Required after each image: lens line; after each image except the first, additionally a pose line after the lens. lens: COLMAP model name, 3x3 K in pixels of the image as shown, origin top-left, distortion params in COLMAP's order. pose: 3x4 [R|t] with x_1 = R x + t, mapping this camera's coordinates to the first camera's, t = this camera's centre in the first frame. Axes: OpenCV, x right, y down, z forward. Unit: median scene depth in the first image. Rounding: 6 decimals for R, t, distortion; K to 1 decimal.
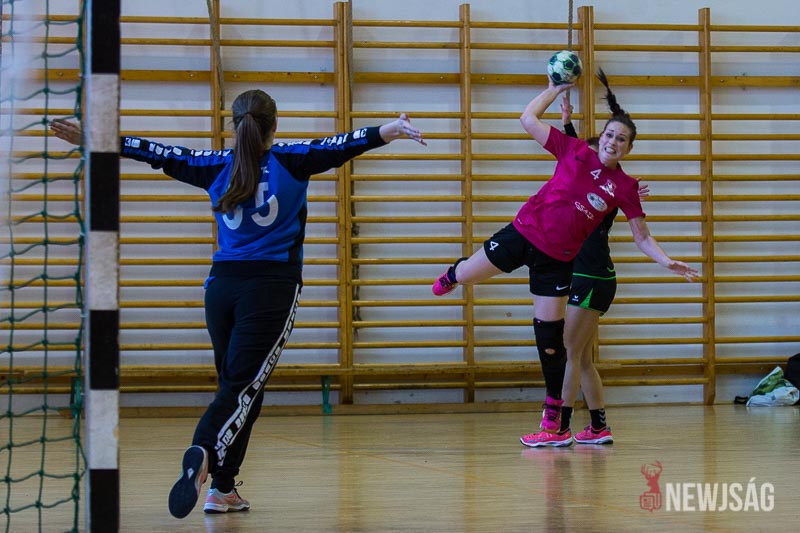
lens RADIAL K [[2421.0, 0, 399.6], [0, 2421.0, 271.5], [0, 0, 1]] dist [0.041122, 0.000000]
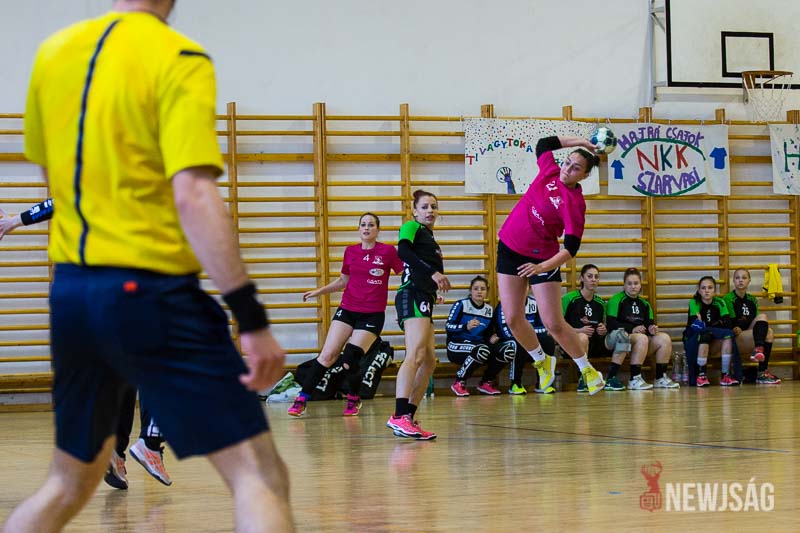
lens RADIAL K [[1776.8, 0, 435.4], [0, 1776.8, 298.3], [0, 0, 1]] dist [-0.142326, 0.000000]
pose [[0.996170, -0.012402, 0.086556, 0.151882], [0.012384, 0.999923, 0.000744, -0.001037], [-0.086558, 0.000330, 0.996247, 0.026860]]
